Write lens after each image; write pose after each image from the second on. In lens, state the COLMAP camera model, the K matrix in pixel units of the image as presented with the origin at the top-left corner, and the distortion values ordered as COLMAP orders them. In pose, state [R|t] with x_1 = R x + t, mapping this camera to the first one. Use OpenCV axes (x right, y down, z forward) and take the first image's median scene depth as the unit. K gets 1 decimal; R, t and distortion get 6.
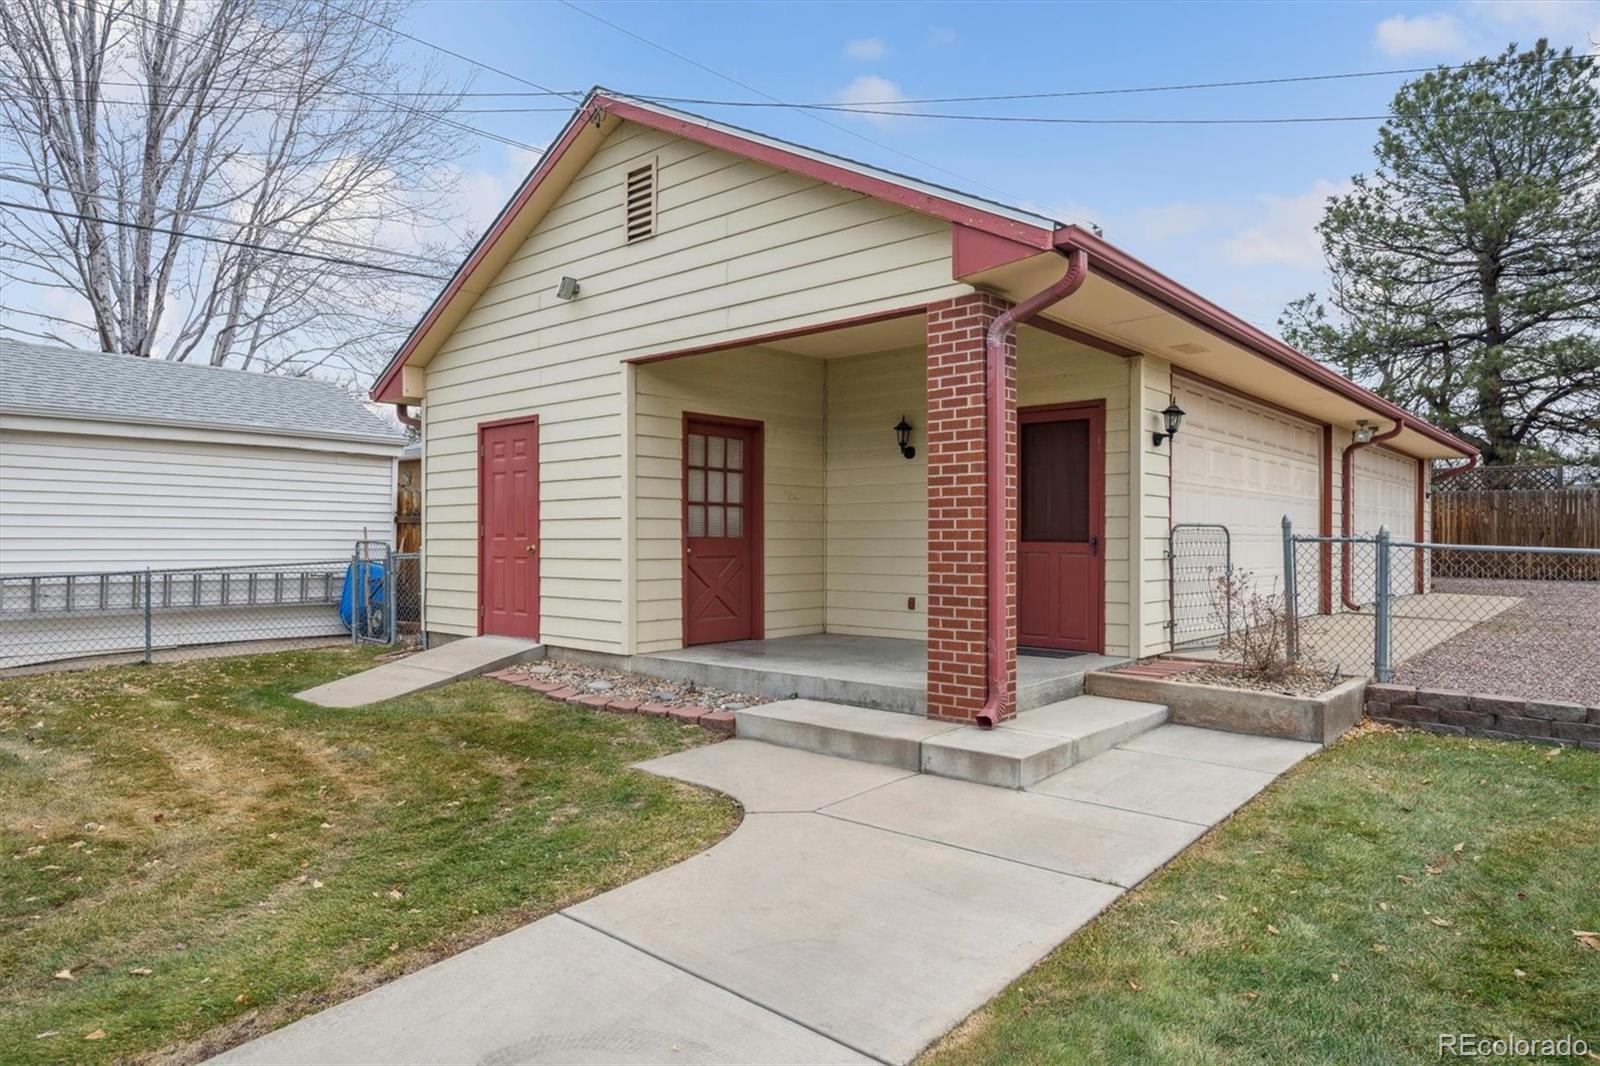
lens RADIAL K [[960.1, 0, 800.0], [0, 960.1, 533.0], [0, 0, 1]] dist [0.000958, -0.001316]
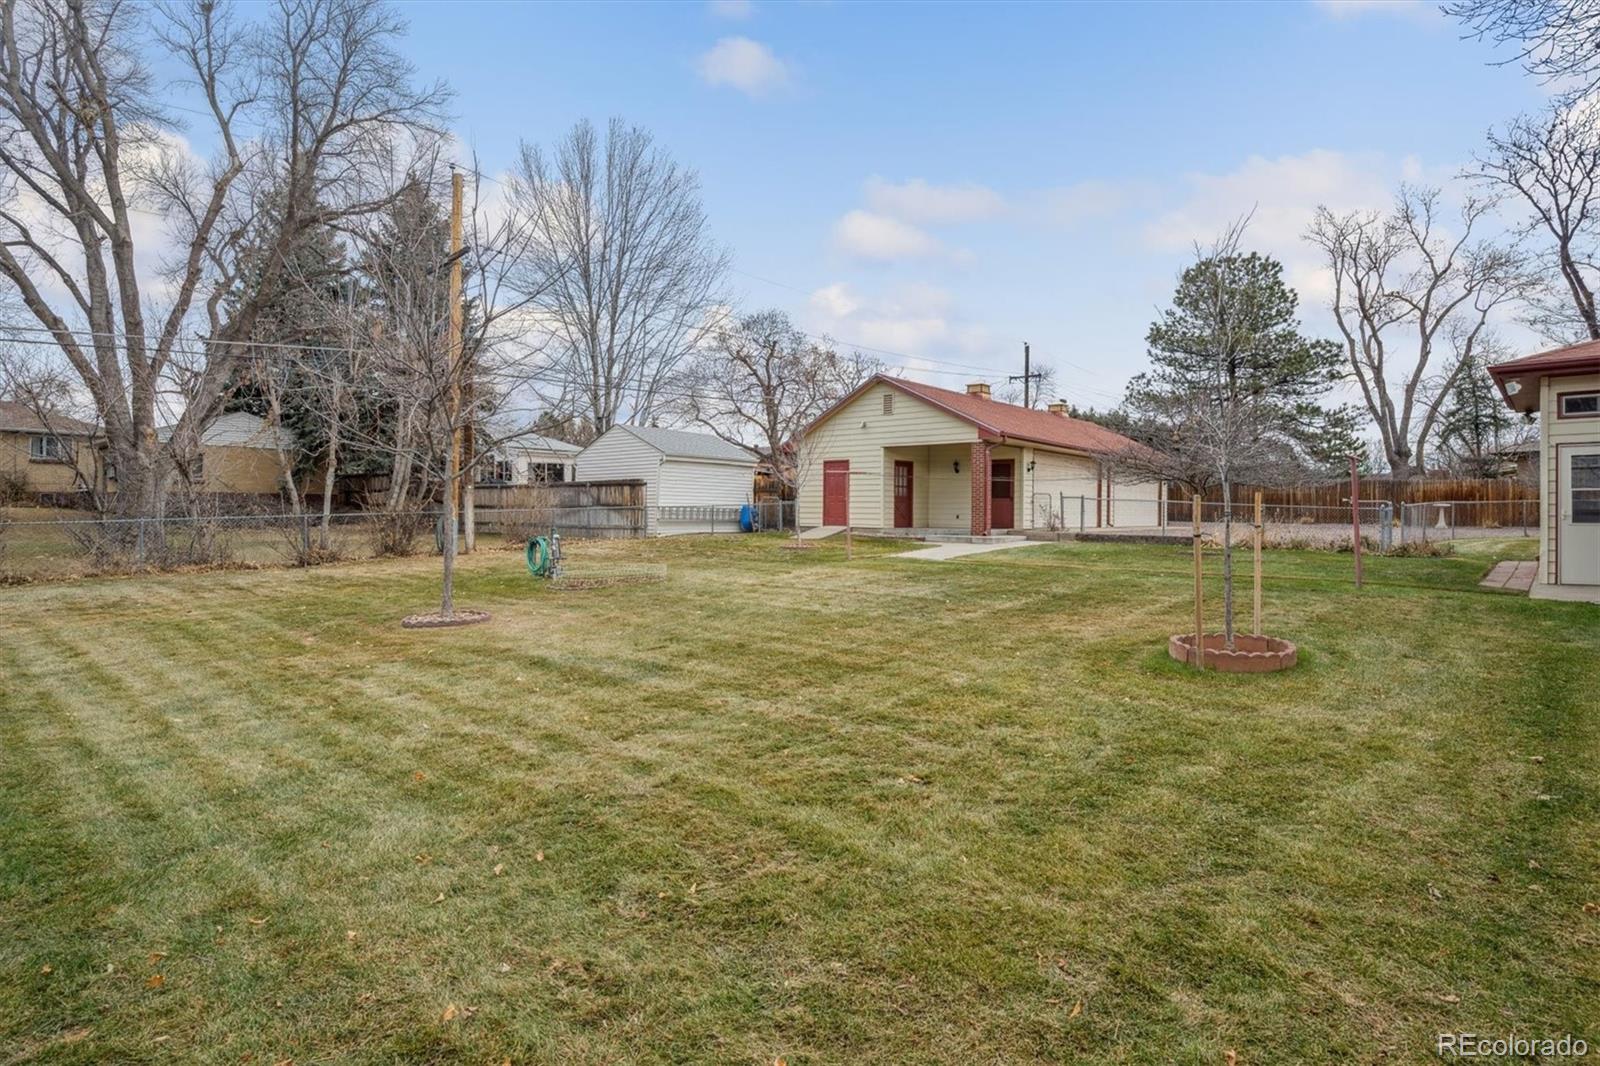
lens RADIAL K [[740.2, 0, 791.5], [0, 740.2, 508.2], [0, 0, 1]] dist [0.001858, 0.000064]
pose [[0.999739, 0.009651, -0.020691, -0.422444], [-0.009521, 0.999934, 0.006395, 0.034320], [0.020751, -0.006196, 0.999765, -1.642089]]
